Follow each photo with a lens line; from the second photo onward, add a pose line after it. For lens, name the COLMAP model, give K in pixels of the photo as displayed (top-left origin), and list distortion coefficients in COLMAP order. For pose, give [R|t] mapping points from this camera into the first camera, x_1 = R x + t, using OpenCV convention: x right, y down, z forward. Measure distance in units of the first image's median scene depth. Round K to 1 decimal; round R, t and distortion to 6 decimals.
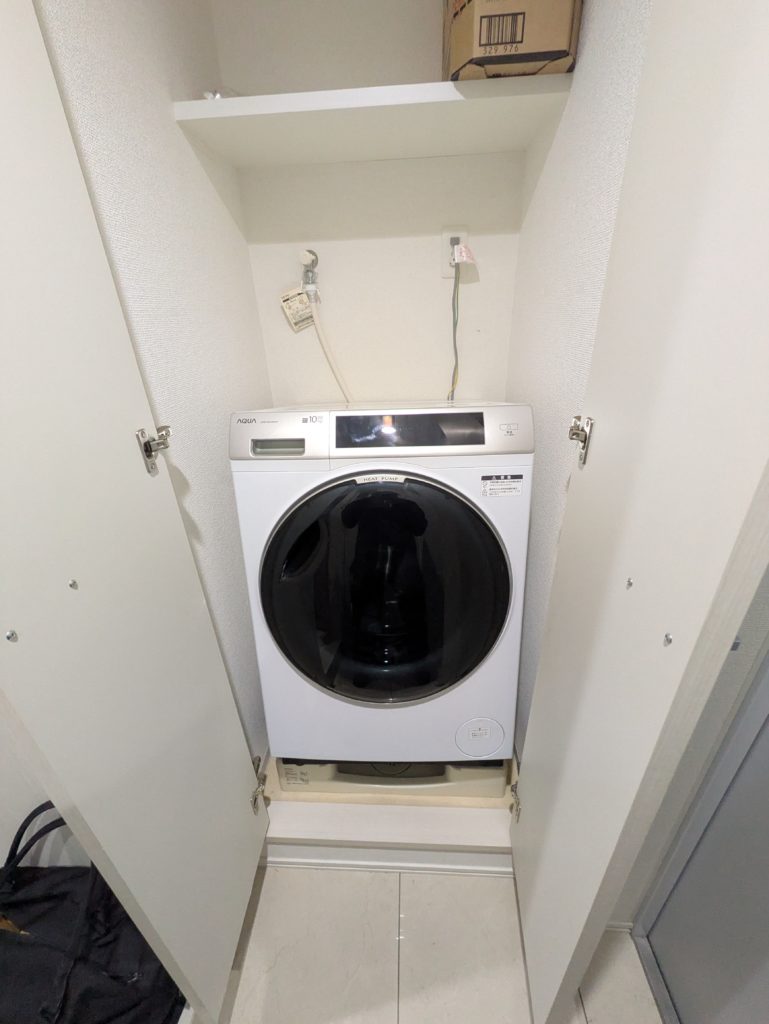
lens RADIAL K [[407.9, 0, 389.4], [0, 407.9, 505.3], [0, 0, 1]] dist [-0.009037, 0.000029]
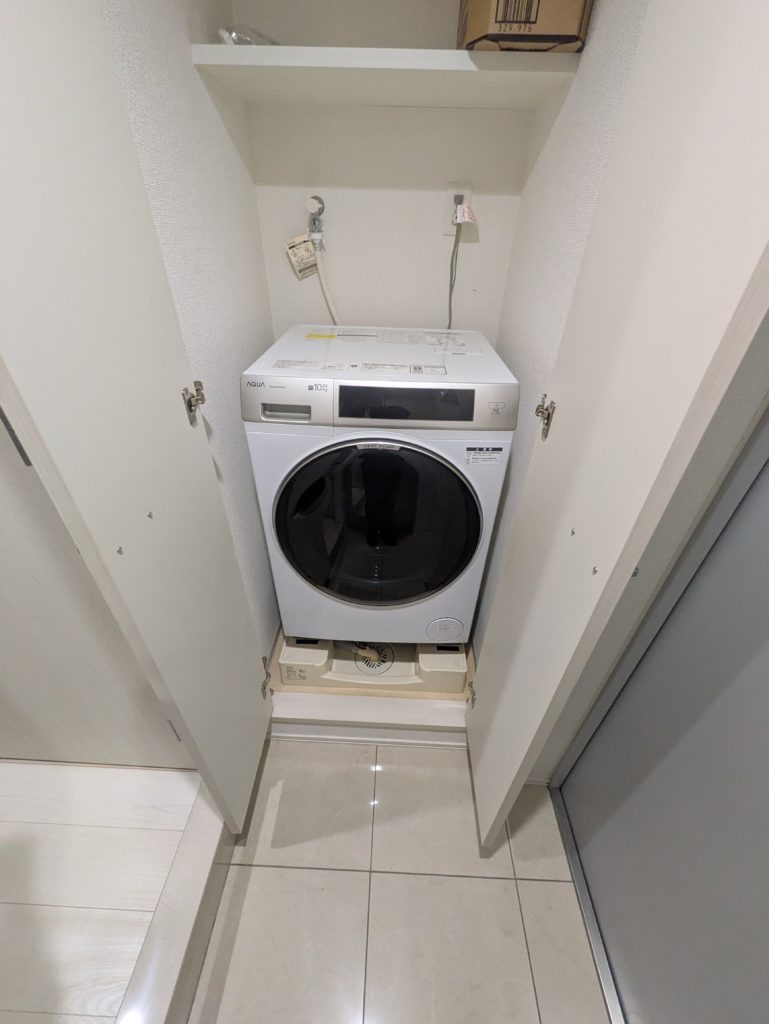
lens RADIAL K [[407.9, 0, 389.8], [0, 407.9, 505.4], [0, 0, 1]] dist [-0.009037, 0.000029]
pose [[0.997960, 0.044466, 0.045800, -0.032995], [-0.051121, 0.986394, 0.156247, -0.043270], [-0.038229, -0.158270, 0.986656, -0.172456]]
